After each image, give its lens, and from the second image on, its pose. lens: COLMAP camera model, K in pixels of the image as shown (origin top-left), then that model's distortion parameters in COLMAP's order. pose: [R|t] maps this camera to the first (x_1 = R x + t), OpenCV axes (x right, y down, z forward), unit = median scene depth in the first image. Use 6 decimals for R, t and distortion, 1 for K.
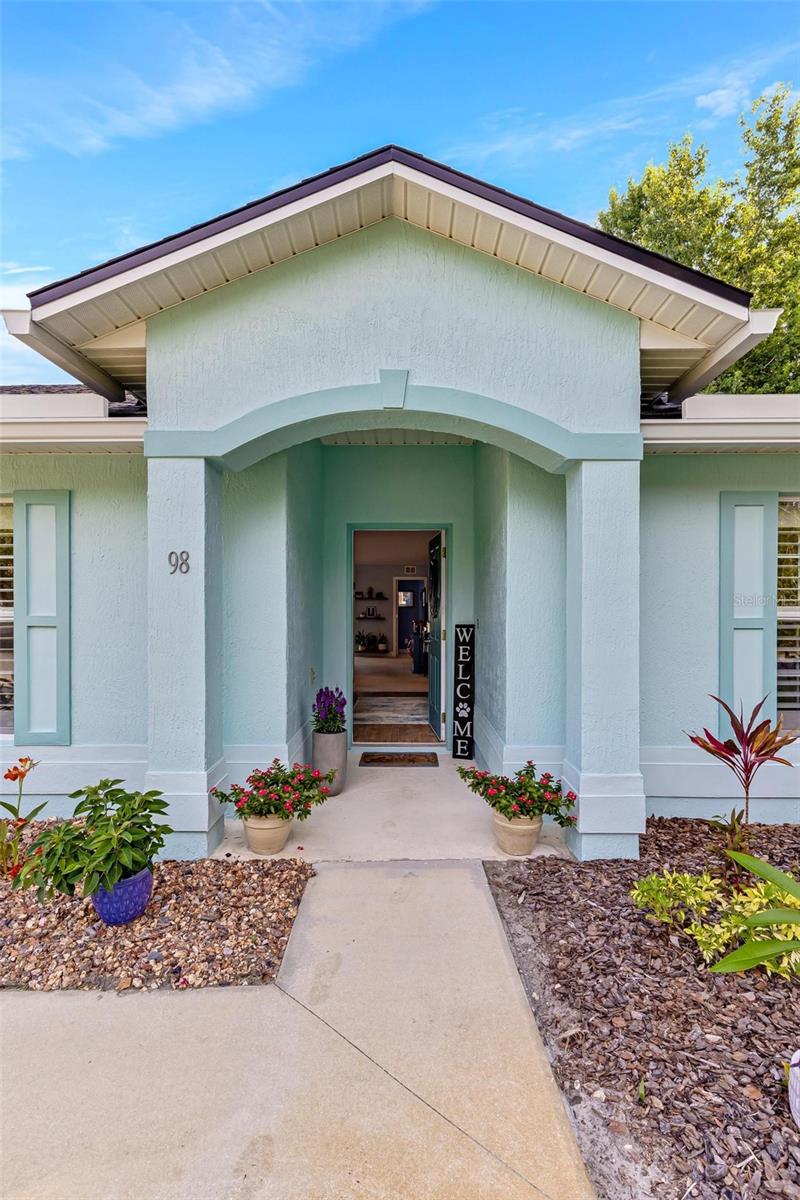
lens RADIAL K [[577.2, 0, 390.7], [0, 577.2, 612.3], [0, 0, 1]] dist [-0.000535, 0.000145]
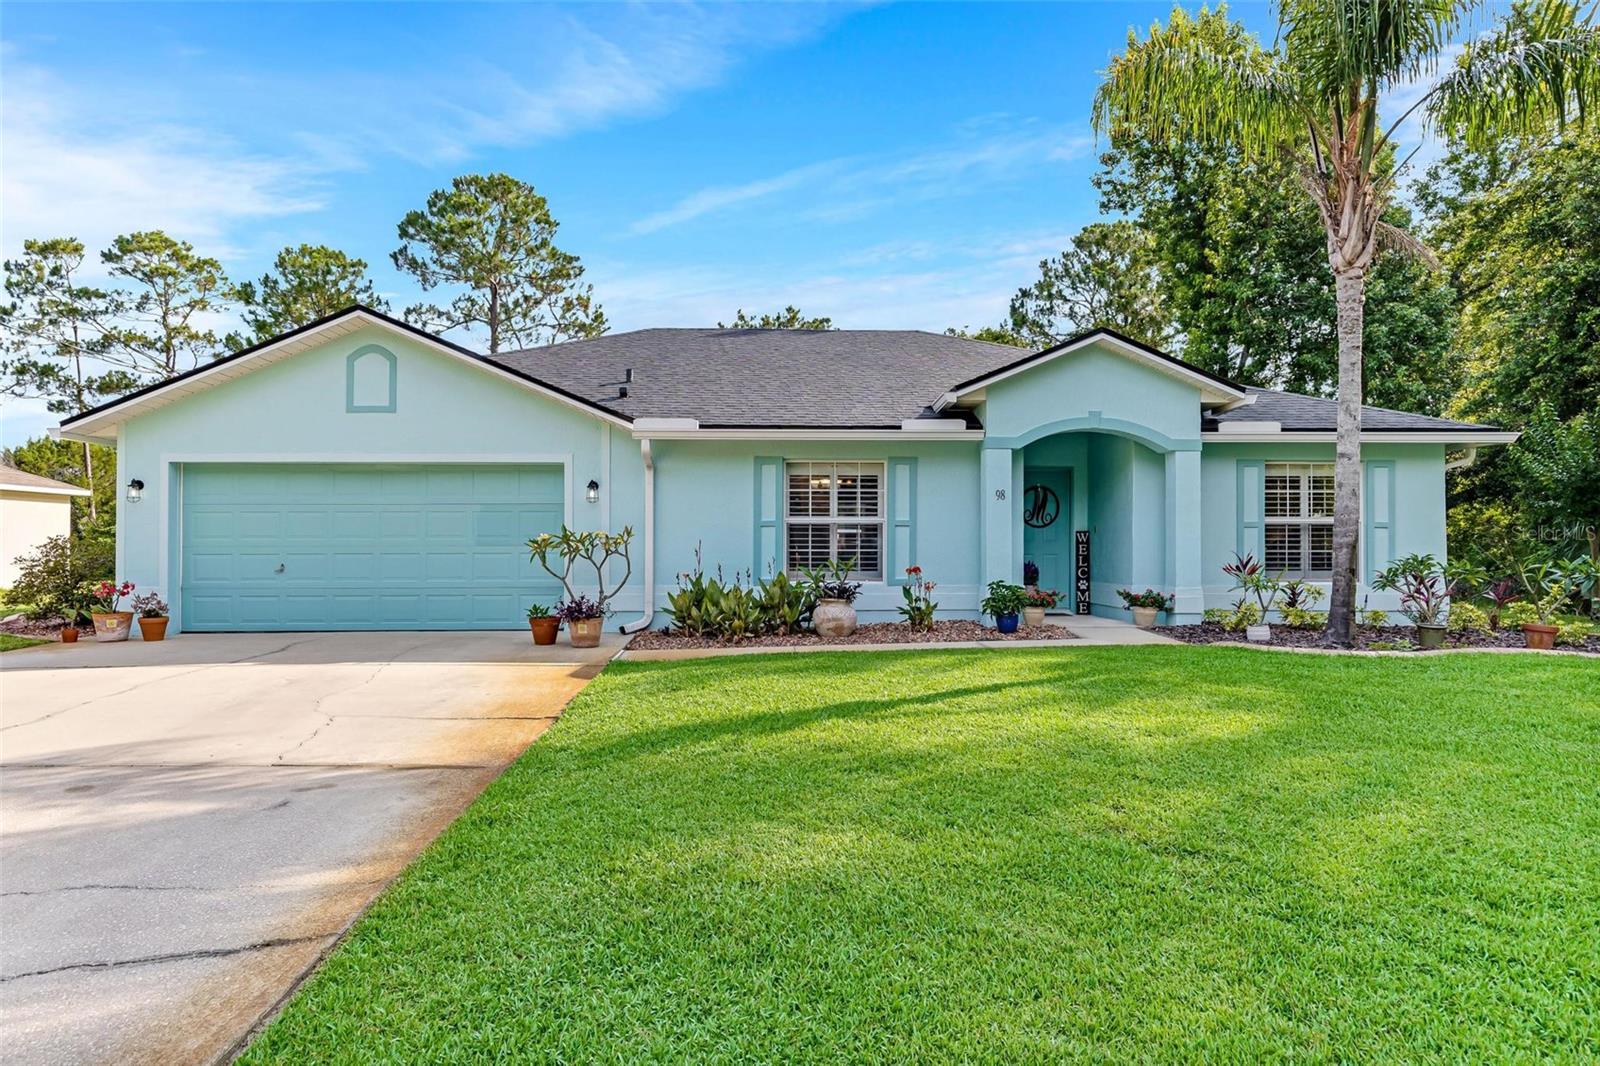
lens RADIAL K [[890.2, 0, 807.5], [0, 890.2, 545.6], [0, 0, 1]] dist [0.005322, -0.001027]
pose [[0.999213, 0.000609, 0.039653, -1.239039], [-0.000283, 0.999966, -0.008228, 0.139588], [-0.039657, 0.008210, 0.999180, -2.414520]]
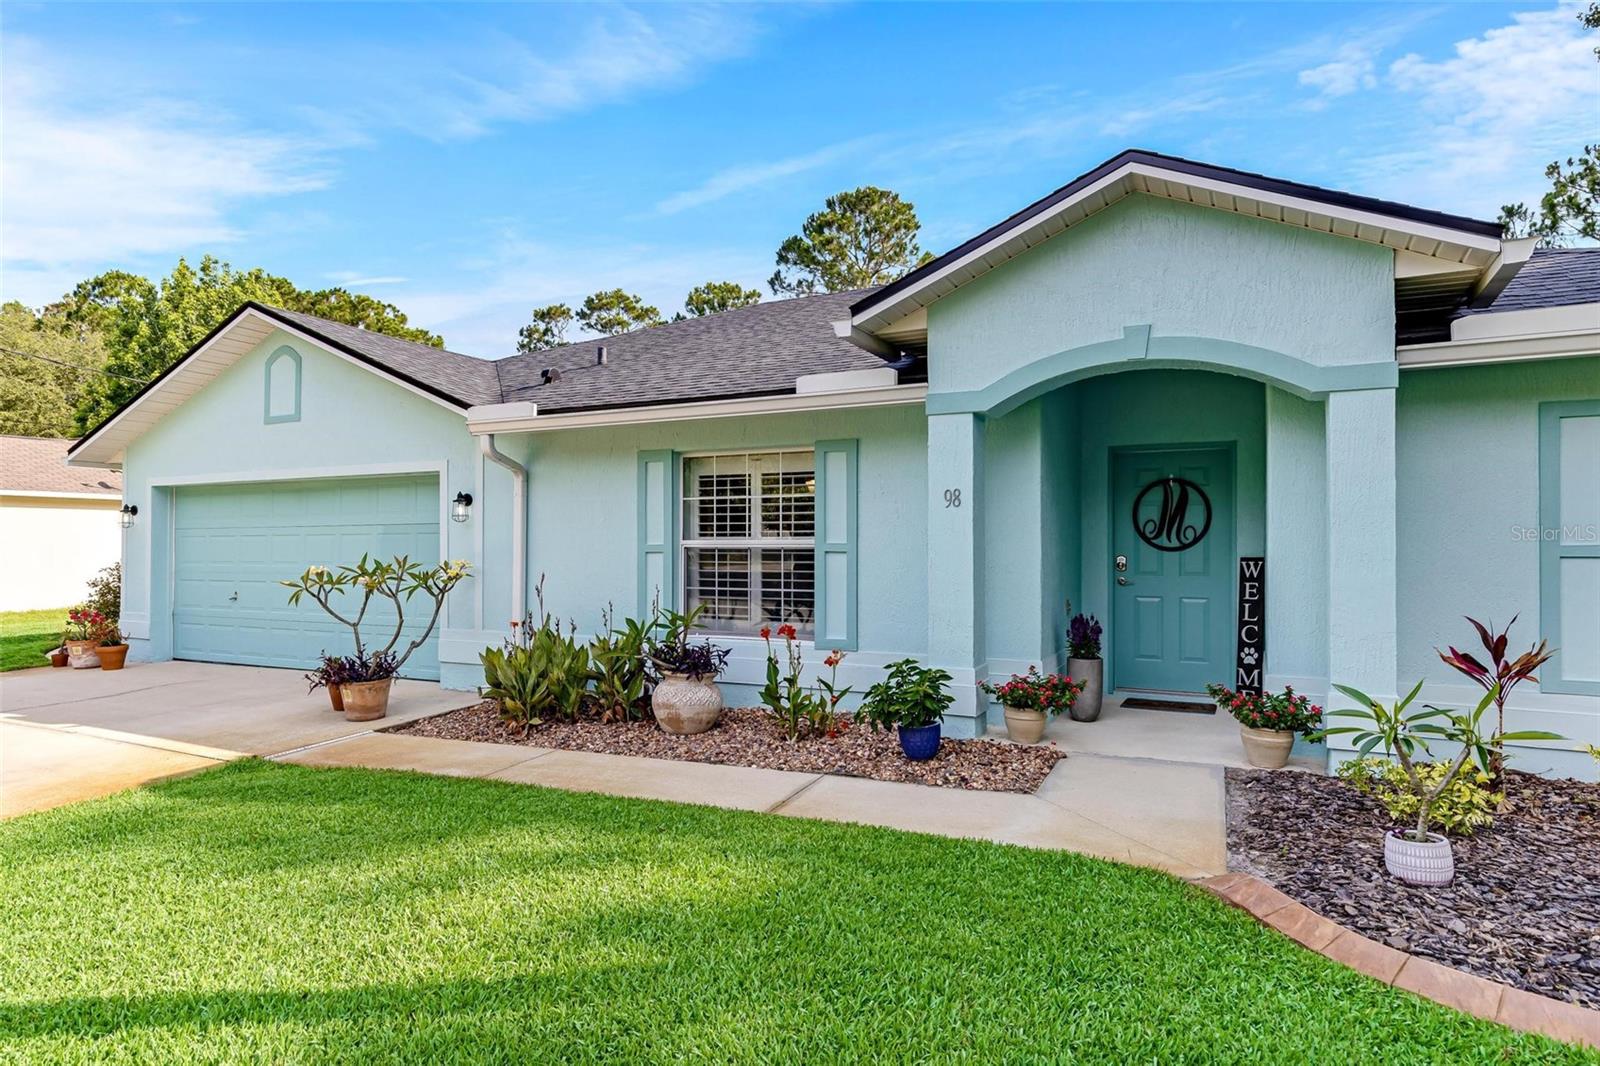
lens RADIAL K [[890.2, 0, 800.8], [0, 890.2, 533.4], [0, 0, 1]] dist [0.005322, -0.001027]
pose [[0.903945, -0.005797, -0.427609, 0.152873], [-0.005118, 0.999690, -0.024372, 0.036797], [0.427618, 0.024219, 0.903635, -0.849024]]
